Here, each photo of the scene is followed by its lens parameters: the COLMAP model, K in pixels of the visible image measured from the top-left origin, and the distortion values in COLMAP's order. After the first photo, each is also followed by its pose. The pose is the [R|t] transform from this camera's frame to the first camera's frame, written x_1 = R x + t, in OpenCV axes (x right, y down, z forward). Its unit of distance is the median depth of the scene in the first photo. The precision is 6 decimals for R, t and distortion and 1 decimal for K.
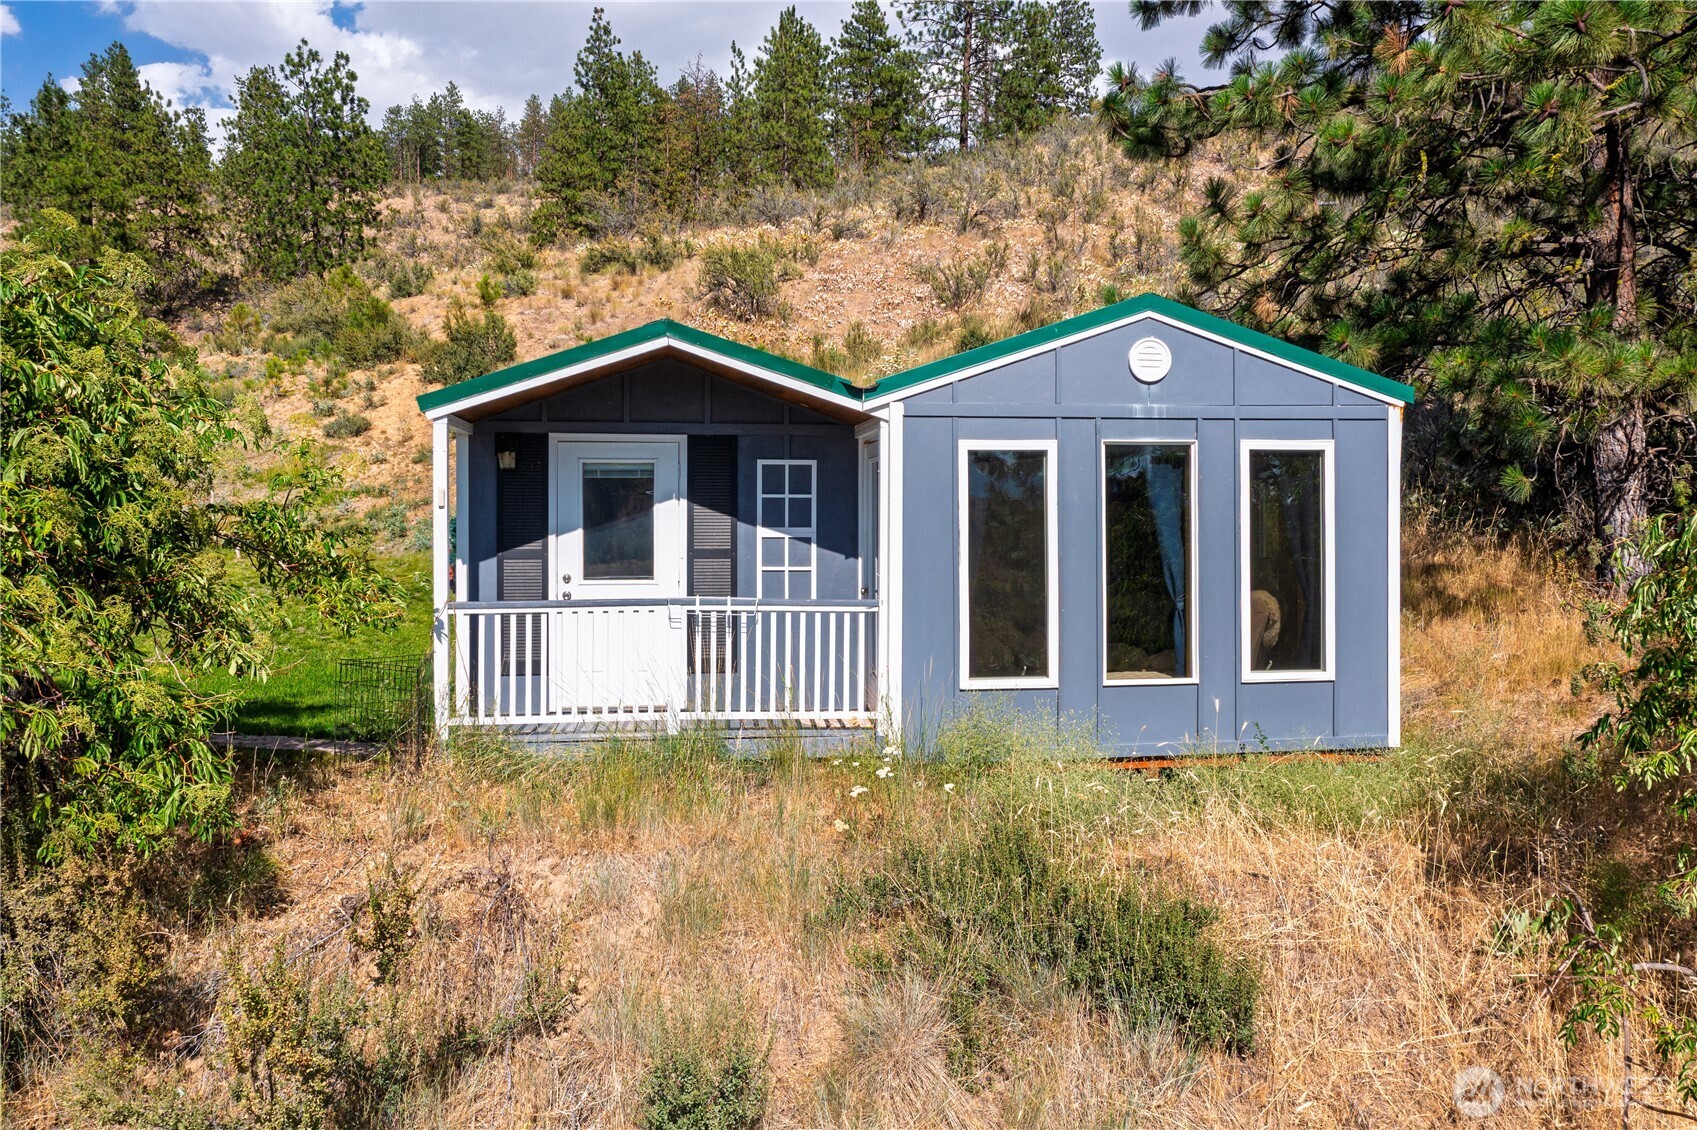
lens RADIAL K [[1301.5, 0, 846.4], [0, 1301.5, 613.3], [0, 0, 1]] dist [0.010877, 0.001337]
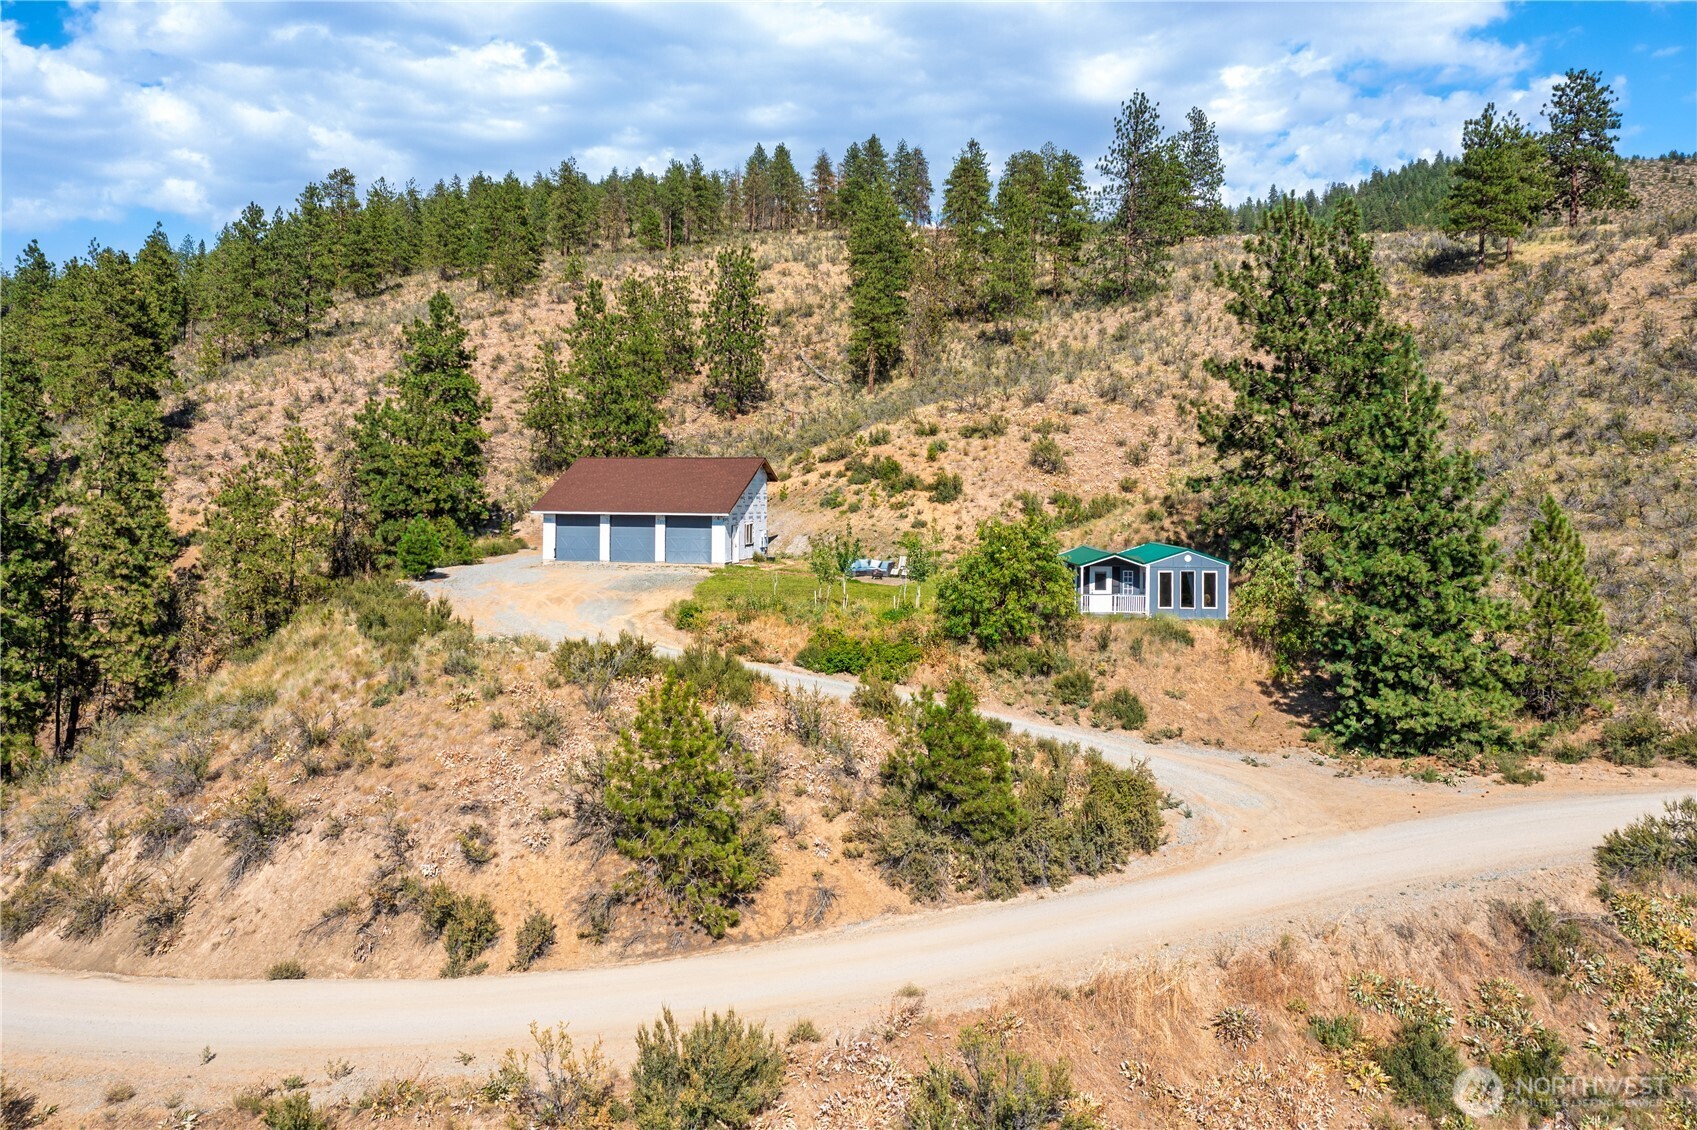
lens RADIAL K [[1312.0, 0, 848.5], [0, 1312.0, 565.0], [0, 0, 1]] dist [0.002737, 0.008189]
pose [[0.995419, 0.013410, -0.094659, -0.788204], [-0.014665, 0.999813, -0.012577, -0.052096], [0.094473, 0.013907, 0.995430, -5.367511]]
